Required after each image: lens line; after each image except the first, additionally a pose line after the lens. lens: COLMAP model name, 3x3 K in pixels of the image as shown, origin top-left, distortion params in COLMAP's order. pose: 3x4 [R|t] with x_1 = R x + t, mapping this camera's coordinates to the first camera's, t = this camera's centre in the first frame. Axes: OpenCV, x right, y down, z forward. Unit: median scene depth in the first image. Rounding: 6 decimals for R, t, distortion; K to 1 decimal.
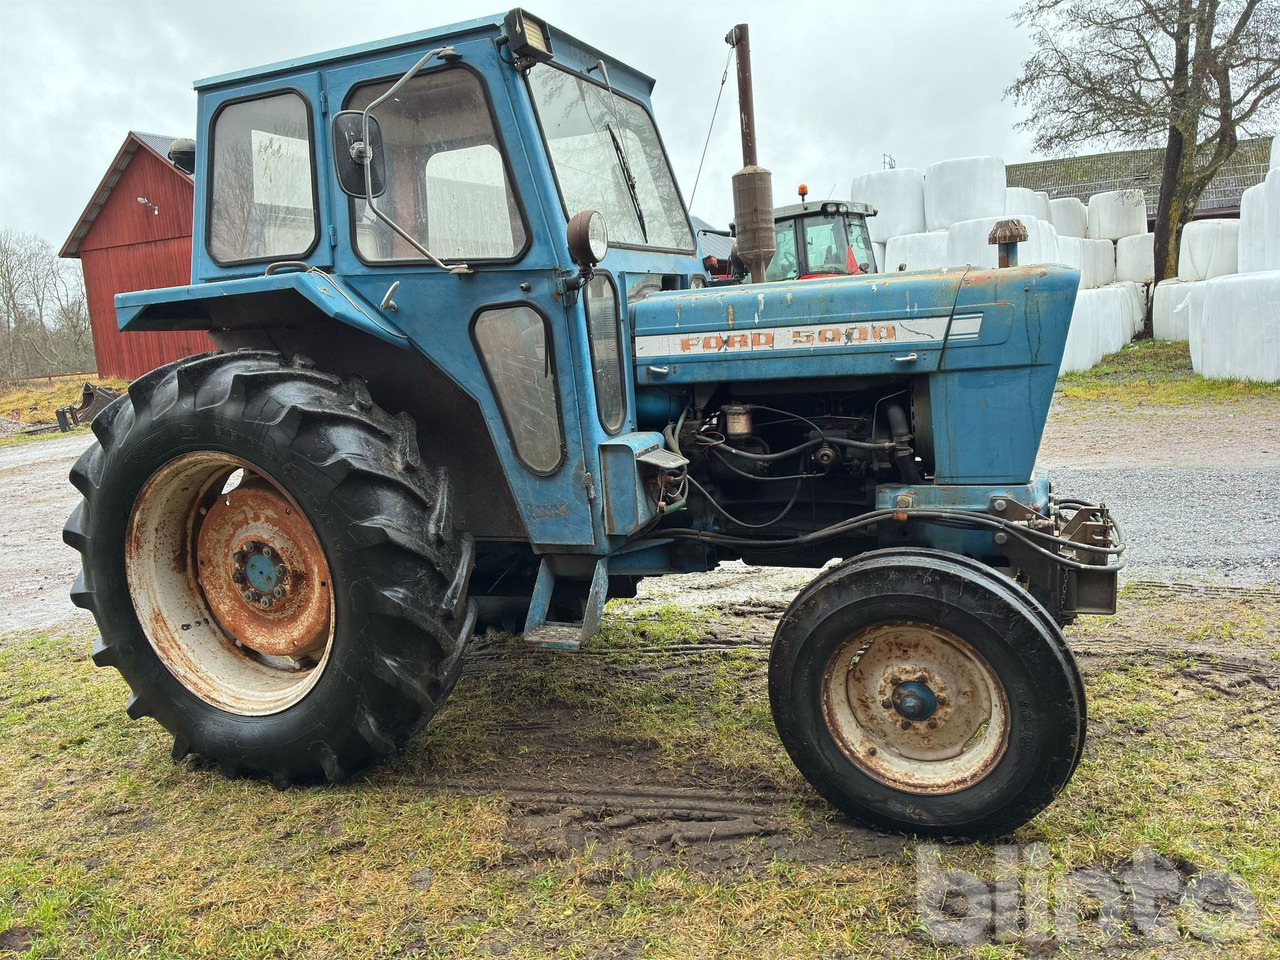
lens RADIAL K [[957.2, 0, 645.7], [0, 957.2, 481.5], [0, 0, 1]] dist [0.066247, -0.087753]
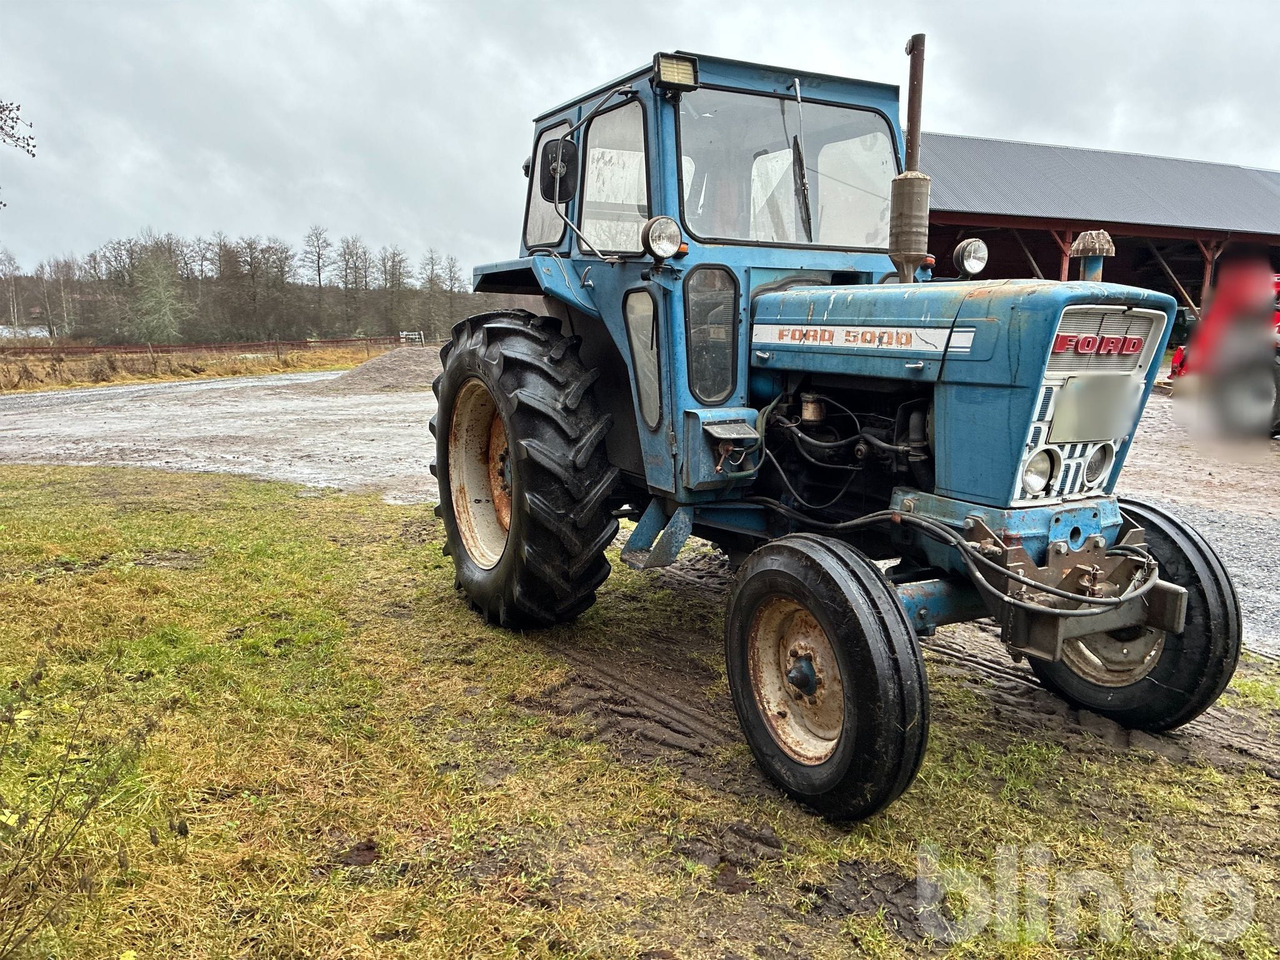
lens RADIAL K [[957.2, 0, 645.7], [0, 957.2, 481.5], [0, 0, 1]] dist [0.066247, -0.087753]
pose [[0.782992, 0.183399, -0.594380, 0.651933], [-0.171128, 0.982186, 0.077628, -0.036188], [0.598029, 0.040932, 0.800429, 0.013717]]
